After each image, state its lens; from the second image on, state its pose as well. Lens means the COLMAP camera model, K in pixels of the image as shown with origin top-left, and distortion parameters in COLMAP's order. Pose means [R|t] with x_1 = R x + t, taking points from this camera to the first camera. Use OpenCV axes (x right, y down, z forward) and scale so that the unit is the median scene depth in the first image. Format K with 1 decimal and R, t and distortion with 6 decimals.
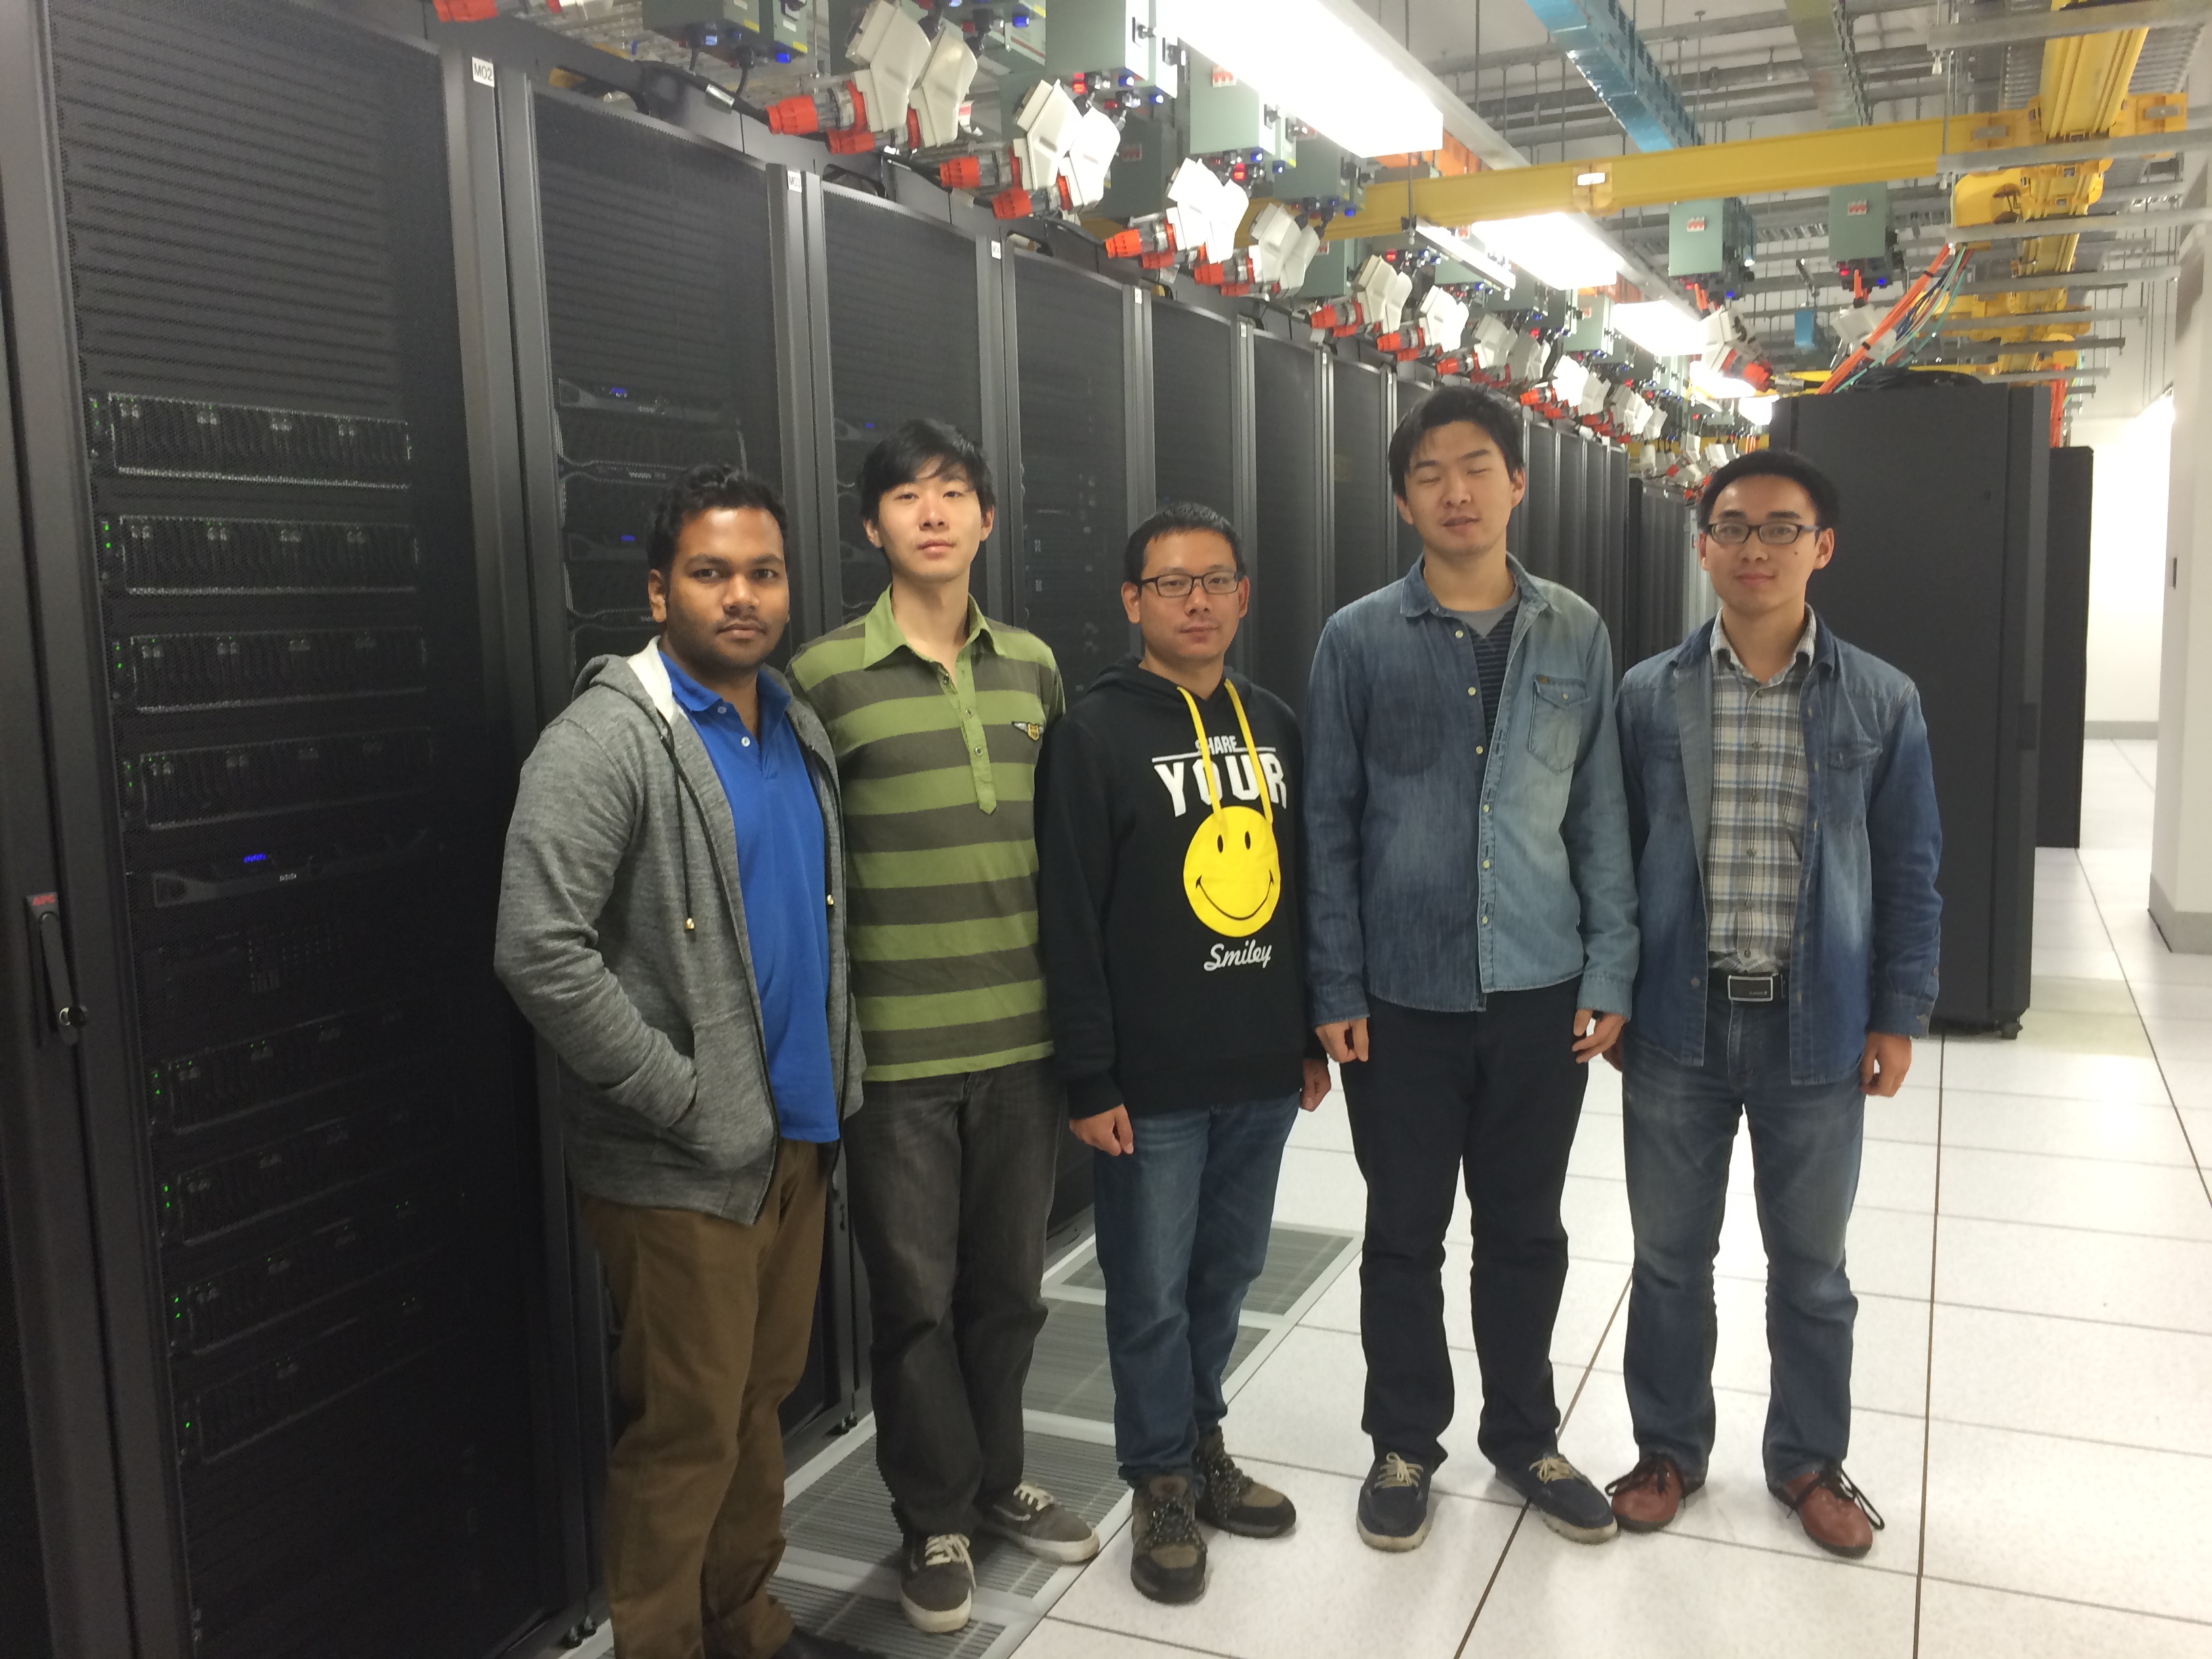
lens RADIAL K [[1888.7, 0, 1106.2], [0, 1888.7, 833.3], [0, 0, 1]] dist [0.065312, -0.104206]
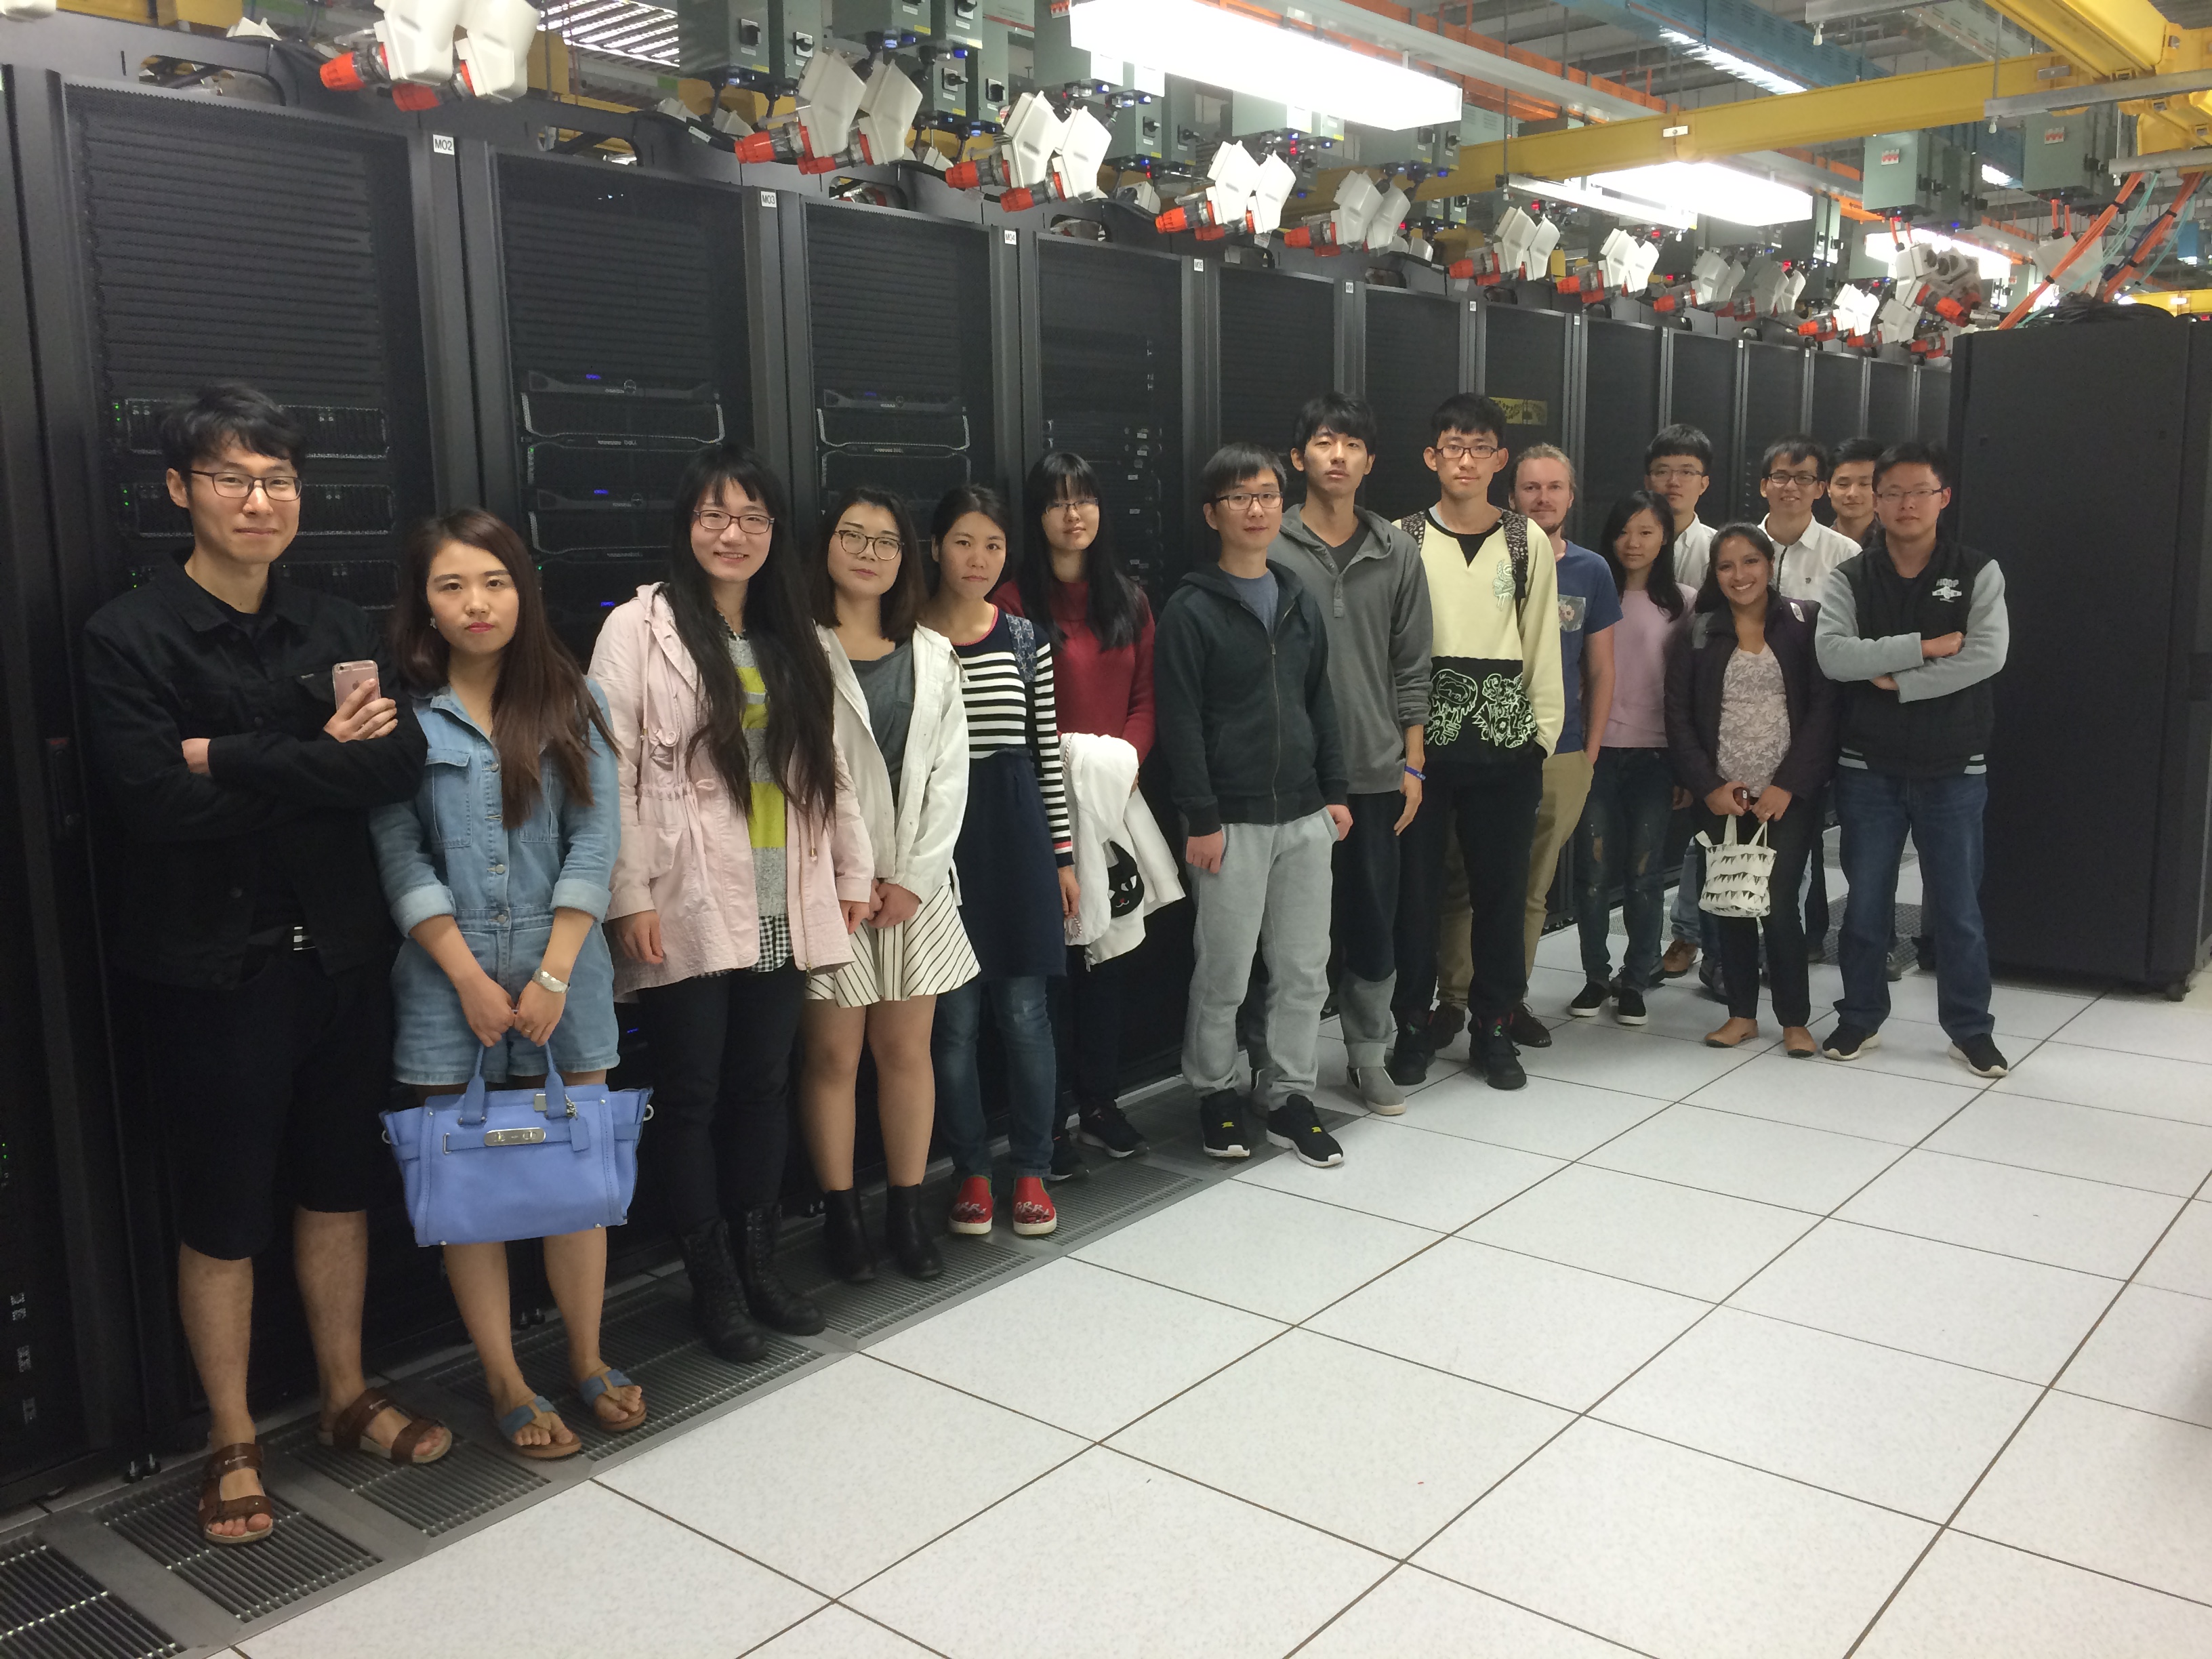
lens RADIAL K [[1888.7, 0, 1099.3], [0, 1888.7, 836.9], [0, 0, 1]] dist [0.065312, -0.104206]
pose [[0.963099, 0.050894, -0.264291, 0.284287], [-0.040036, 0.998124, 0.046313, 0.003109], [0.266153, -0.034023, 0.963330, -0.105397]]
